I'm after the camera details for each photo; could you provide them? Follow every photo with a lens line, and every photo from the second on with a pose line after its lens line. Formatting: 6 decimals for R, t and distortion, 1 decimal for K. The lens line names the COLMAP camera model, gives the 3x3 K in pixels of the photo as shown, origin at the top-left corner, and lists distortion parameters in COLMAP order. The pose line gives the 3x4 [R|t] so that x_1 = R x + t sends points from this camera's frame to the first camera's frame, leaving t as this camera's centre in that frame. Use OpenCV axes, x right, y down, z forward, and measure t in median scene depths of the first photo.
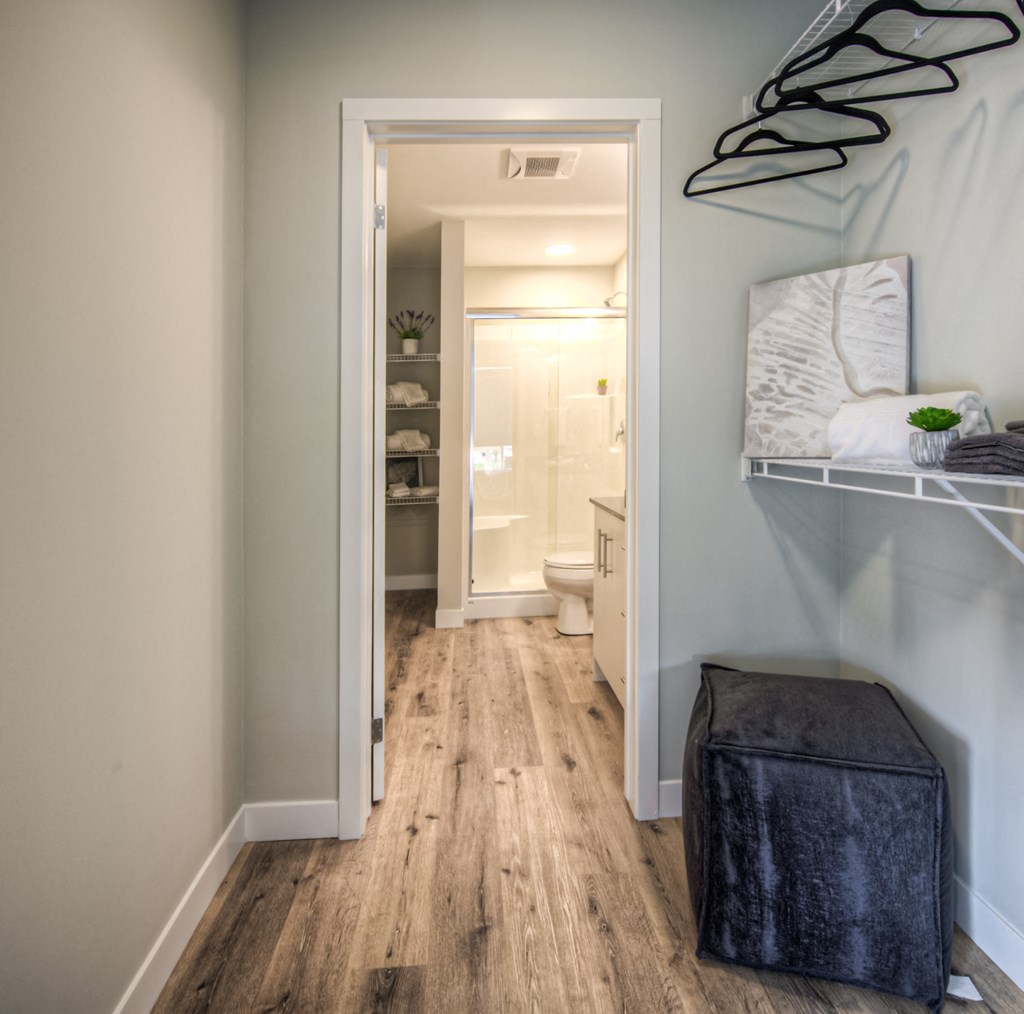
lens RADIAL K [[850.5, 0, 512.0], [0, 850.5, 507.0], [0, 0, 1]] dist [0.001015, -0.000075]
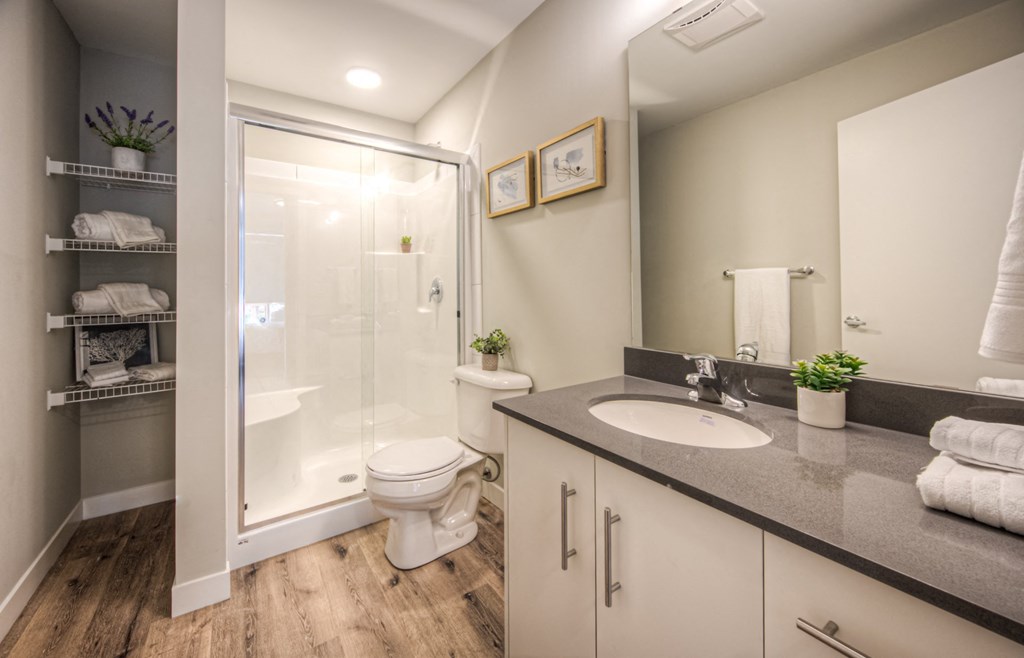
lens RADIAL K [[392.2, 0, 515.3], [0, 392.2, 309.4], [0, 0, 1]] dist [-0.000622, -0.000321]
pose [[0.840075, -0.011255, 0.542353, -0.031716], [0.036392, 0.998702, -0.035643, -0.048664], [-0.541248, 0.049680, 0.839394, 0.581604]]
